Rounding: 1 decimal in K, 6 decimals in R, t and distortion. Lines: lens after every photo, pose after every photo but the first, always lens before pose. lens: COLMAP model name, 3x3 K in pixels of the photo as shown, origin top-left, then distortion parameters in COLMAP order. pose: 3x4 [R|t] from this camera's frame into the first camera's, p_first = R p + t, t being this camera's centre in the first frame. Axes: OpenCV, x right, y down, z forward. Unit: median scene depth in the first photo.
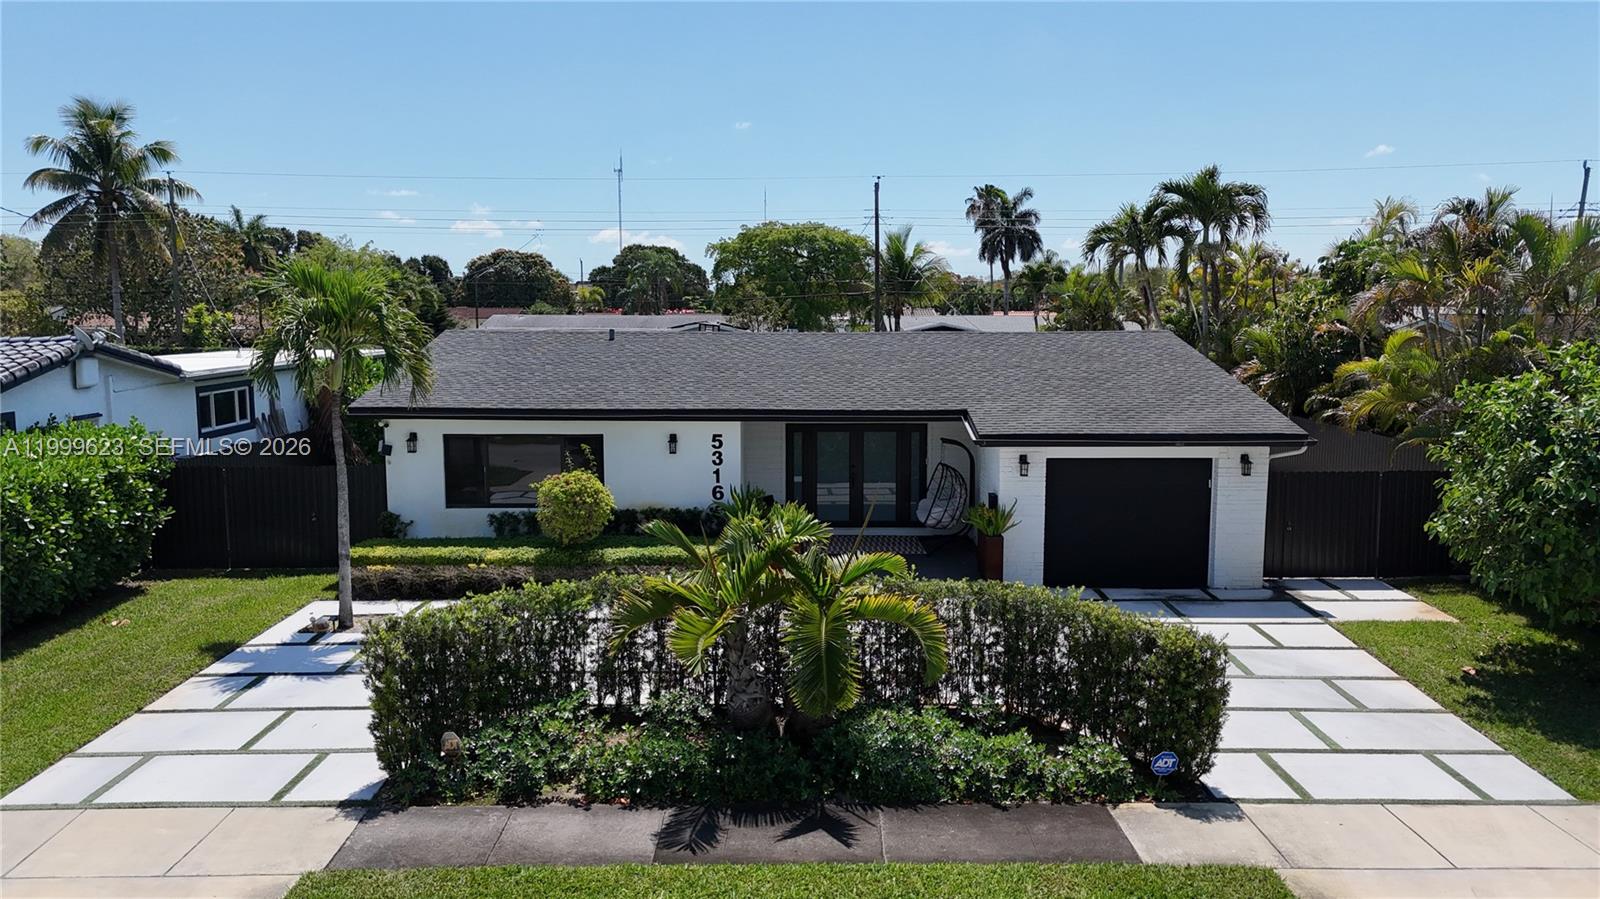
lens RADIAL K [[1181.7, 0, 800.0], [0, 1181.7, 449.5], [0, 0, 1]] dist [0.073478, -0.073332]
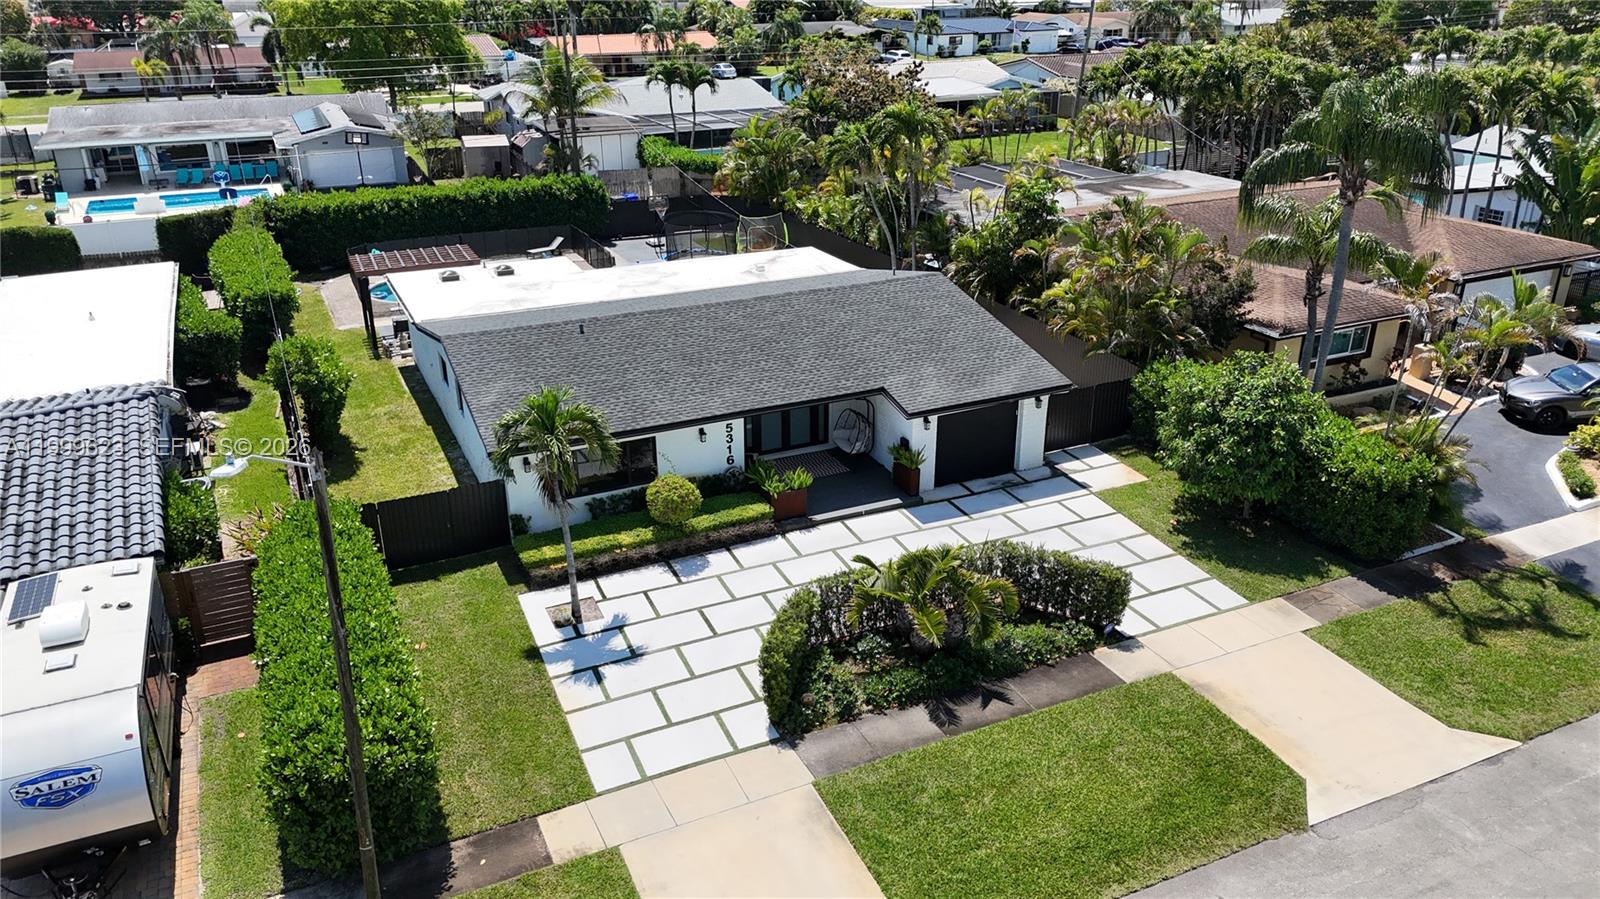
lens RADIAL K [[1181.7, 0, 800.0], [0, 1181.7, 449.5], [0, 0, 1]] dist [0.073478, -0.073332]
pose [[0.908027, -0.169145, 0.383246, -0.564259], [0.055353, 0.955283, 0.290464, -0.408272], [-0.415239, -0.242535, 0.876786, -0.344419]]
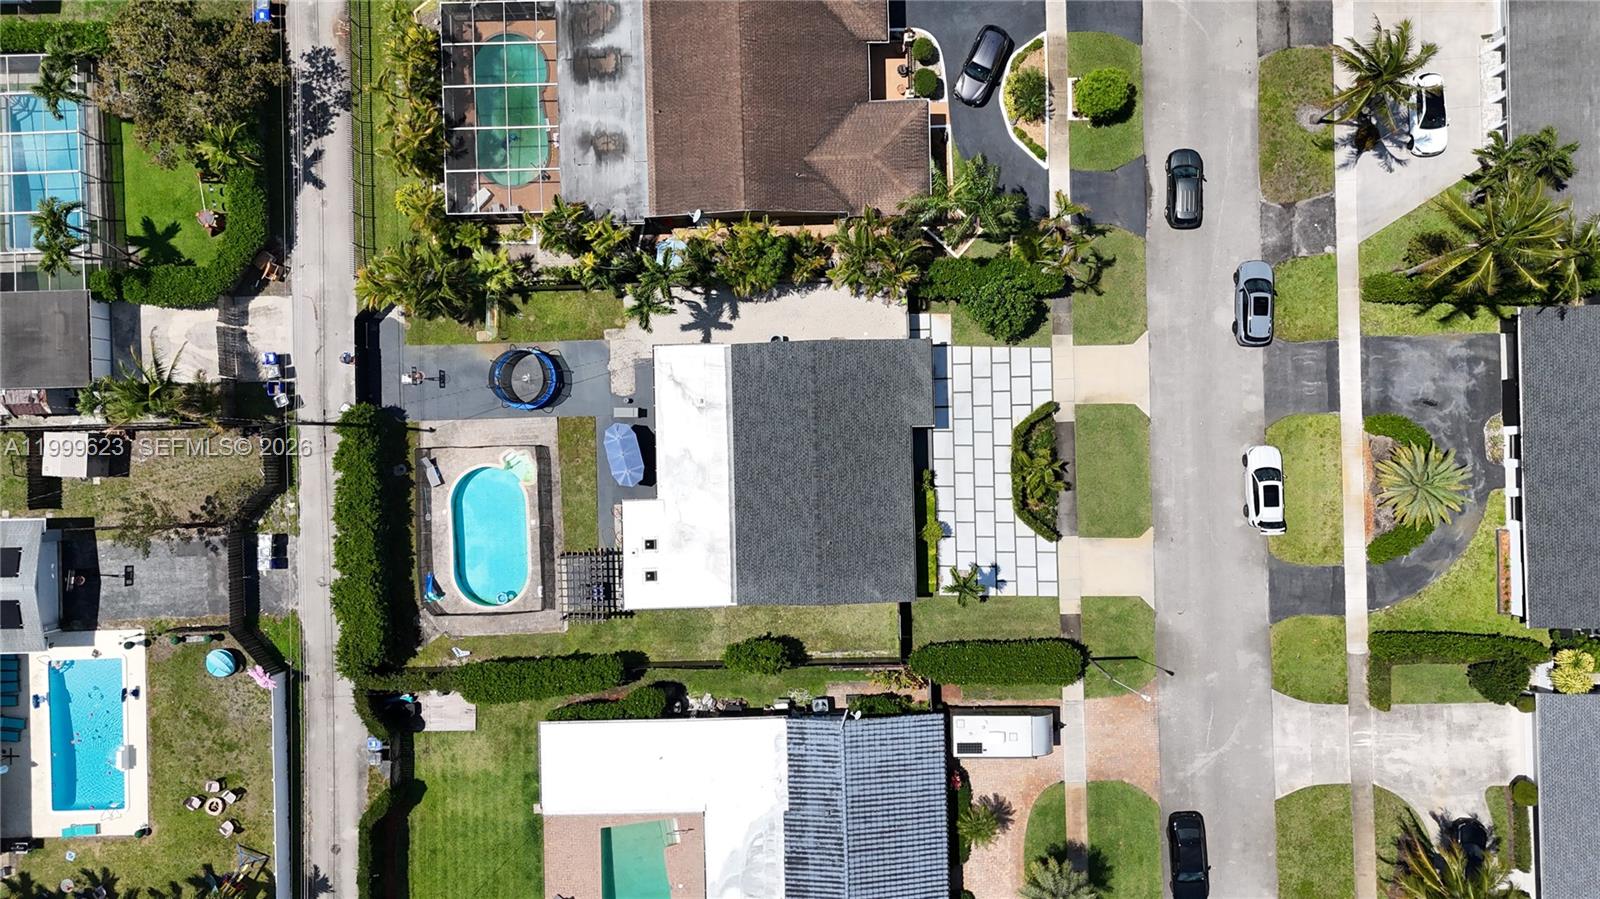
lens RADIAL K [[1181.7, 0, 800.0], [0, 1181.7, 449.5], [0, 0, 1]] dist [0.073478, -0.073332]
pose [[-0.021229, -0.999771, -0.002621, 0.086300], [0.138319, -0.005533, 0.990372, -3.464017], [-0.990160, 0.020662, 0.138405, 0.825318]]
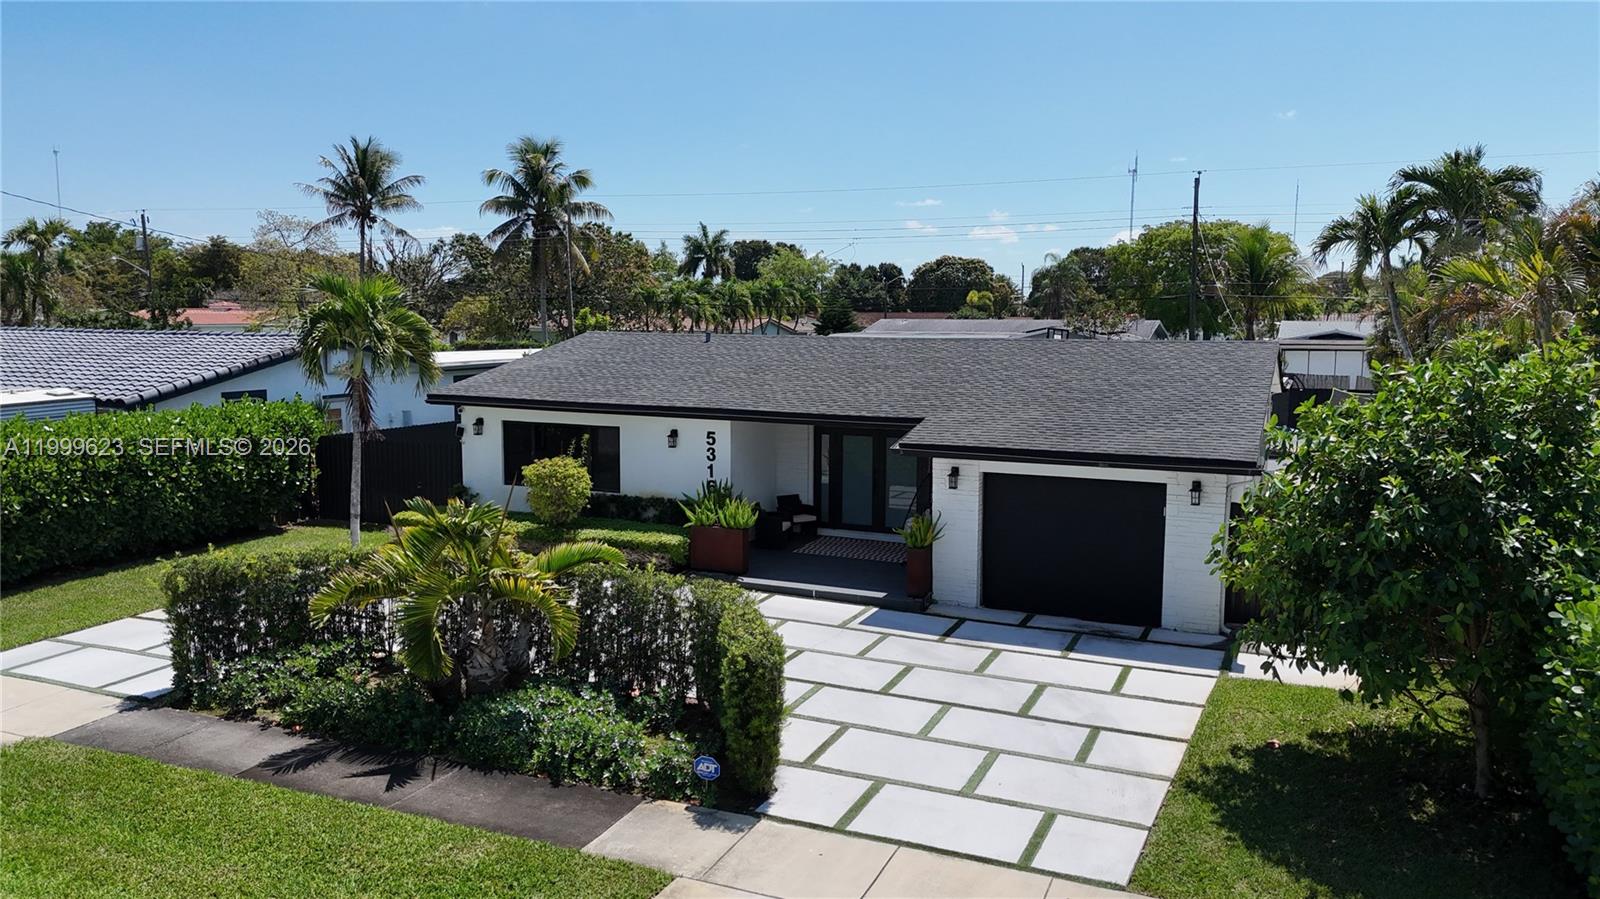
lens RADIAL K [[1181.7, 0, 800.0], [0, 1181.7, 449.5], [0, 0, 1]] dist [0.073478, -0.073332]
pose [[0.913361, 0.053451, -0.403626, 0.432631], [-0.055038, 0.998455, 0.007678, -0.009443], [0.403413, 0.015202, 0.914892, 0.063043]]
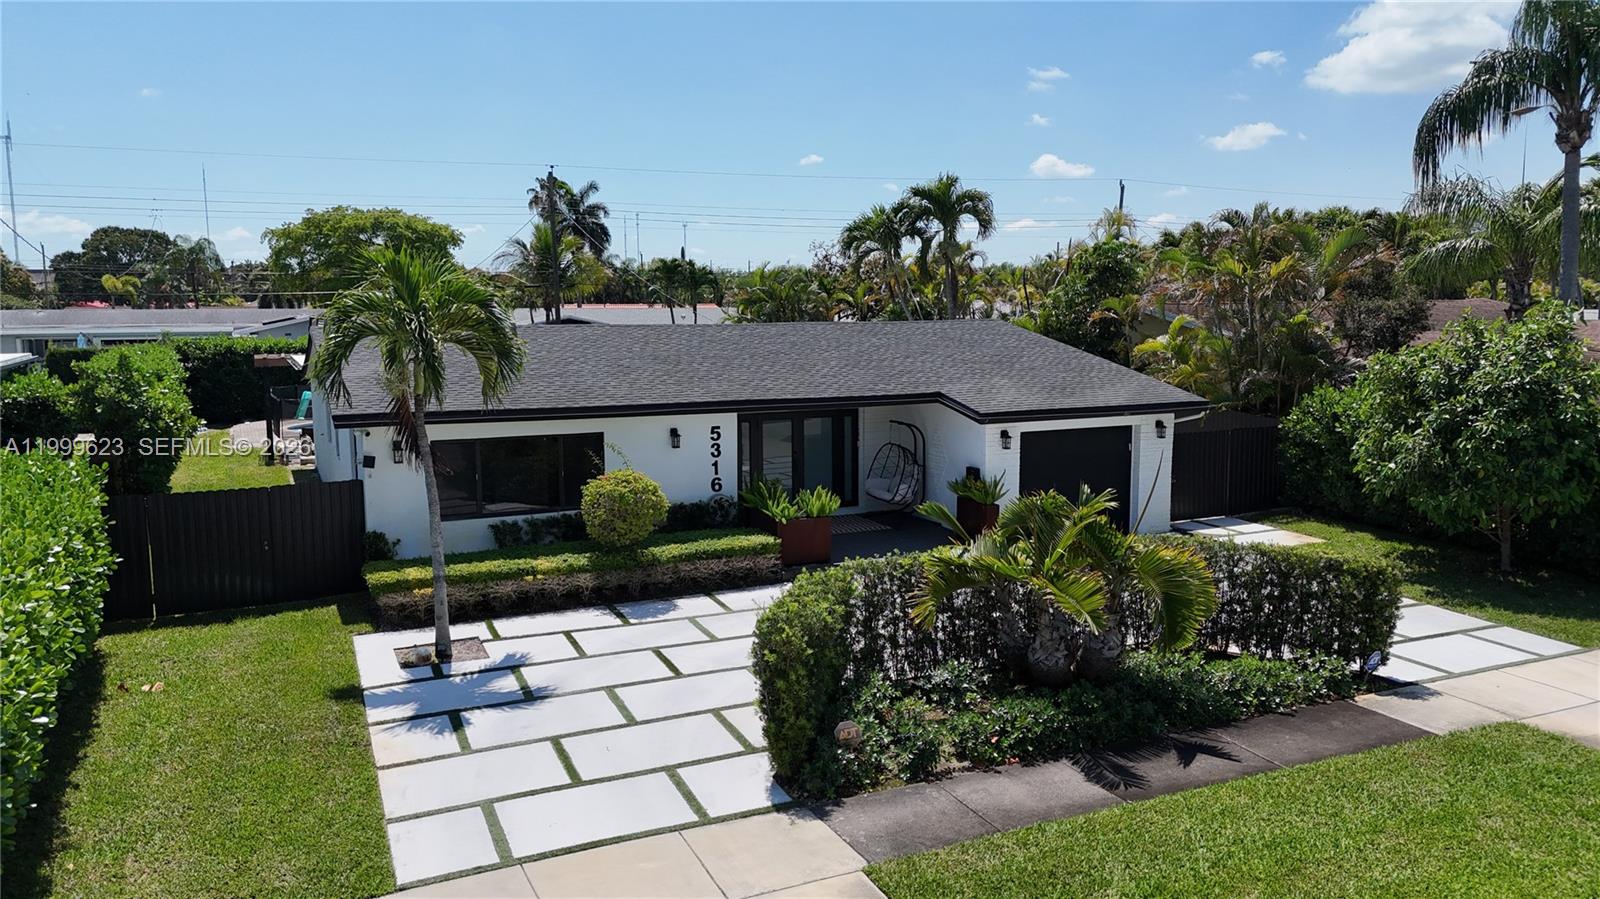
lens RADIAL K [[1181.7, 0, 800.0], [0, 1181.7, 449.5], [0, 0, 1]] dist [0.073478, -0.073332]
pose [[0.909297, -0.056825, 0.412250, -0.419823], [0.054373, 0.998364, 0.017686, -0.007091], [-0.412581, 0.006334, 0.910899, 0.059229]]
